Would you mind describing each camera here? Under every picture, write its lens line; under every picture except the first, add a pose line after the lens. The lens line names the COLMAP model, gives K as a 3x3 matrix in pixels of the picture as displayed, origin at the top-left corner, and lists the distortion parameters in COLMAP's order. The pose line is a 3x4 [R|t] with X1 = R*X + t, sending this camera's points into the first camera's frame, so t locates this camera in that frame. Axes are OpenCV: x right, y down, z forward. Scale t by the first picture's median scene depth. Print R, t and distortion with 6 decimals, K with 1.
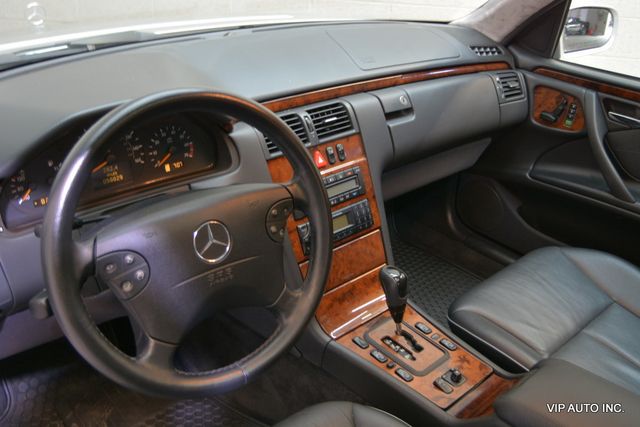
lens RADIAL K [[579.5, 0, 315.6], [0, 579.5, 211.6], [0, 0, 1]] dist [-0.017478, 0.000000]
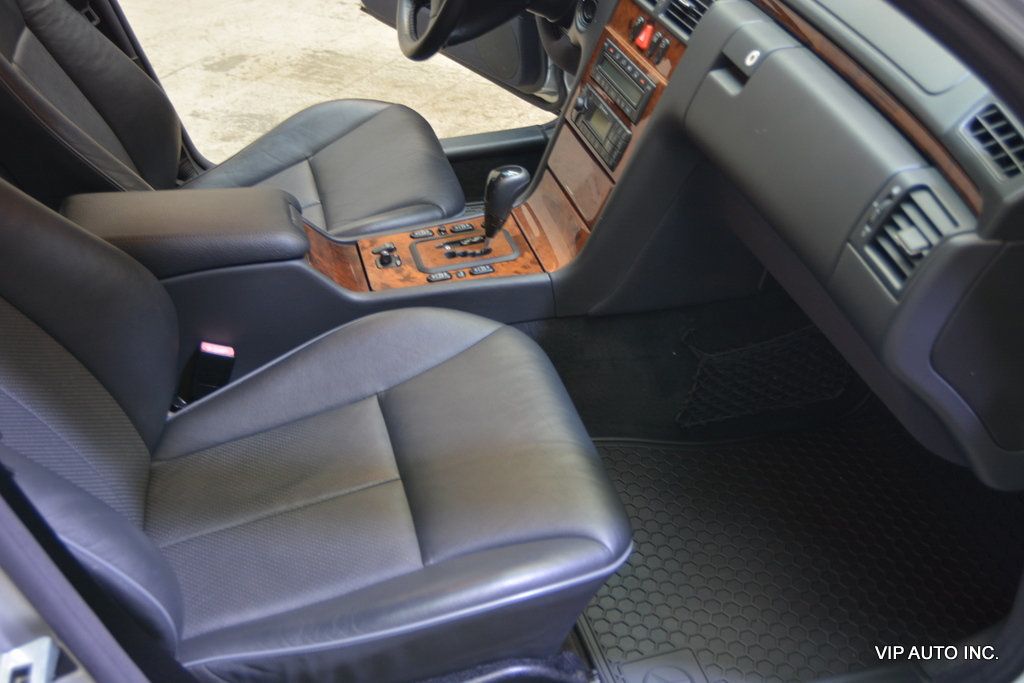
lens RADIAL K [[1085.1, 0, 512.8], [0, 1085.1, 338.0], [0, 0, 1]] dist [-0.006848, 0.000000]
pose [[-0.415572, 0.503707, -0.757350, 1.192136], [-0.435119, 0.621101, 0.651847, -0.620214], [0.798731, 0.600427, -0.038940, 1.096381]]
